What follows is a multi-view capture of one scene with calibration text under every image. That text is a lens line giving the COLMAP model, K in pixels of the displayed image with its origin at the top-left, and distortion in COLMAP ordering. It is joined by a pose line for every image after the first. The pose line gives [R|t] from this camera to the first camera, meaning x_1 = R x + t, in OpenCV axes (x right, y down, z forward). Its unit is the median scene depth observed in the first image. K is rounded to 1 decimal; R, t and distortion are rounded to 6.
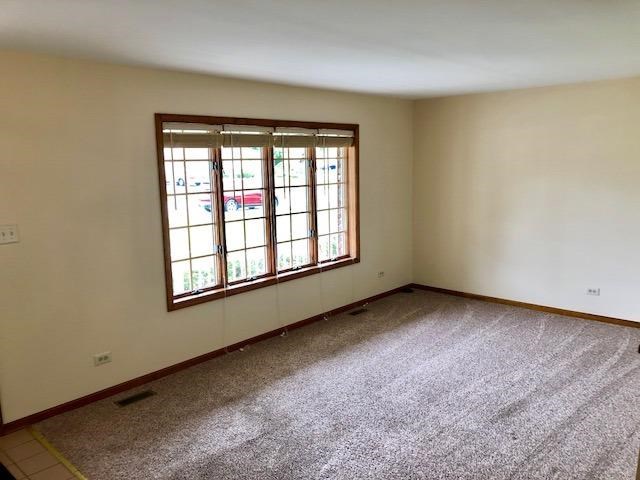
lens RADIAL K [[526.1, 0, 320.5], [0, 526.1, 245.7], [0, 0, 1]] dist [0.000600, 0.000467]
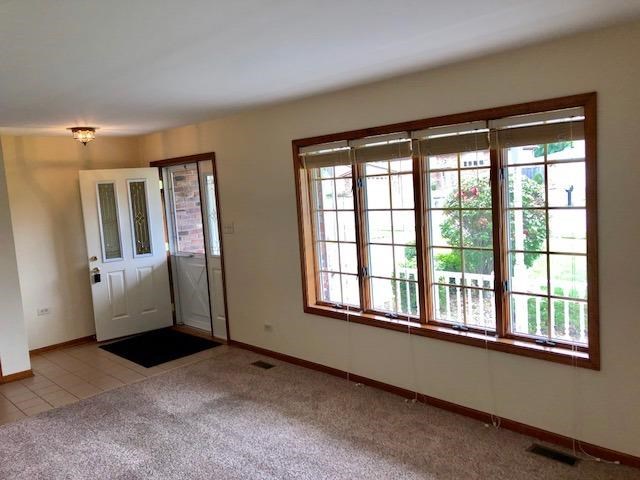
lens RADIAL K [[526.1, 0, 320.4], [0, 526.1, 233.2], [0, 0, 1]] dist [0.000600, 0.000467]
pose [[-0.073265, 0.118177, -0.990286, 0.747691], [-0.096564, 0.987449, 0.124983, -0.173651], [0.992627, 0.104782, -0.060934, 0.998832]]
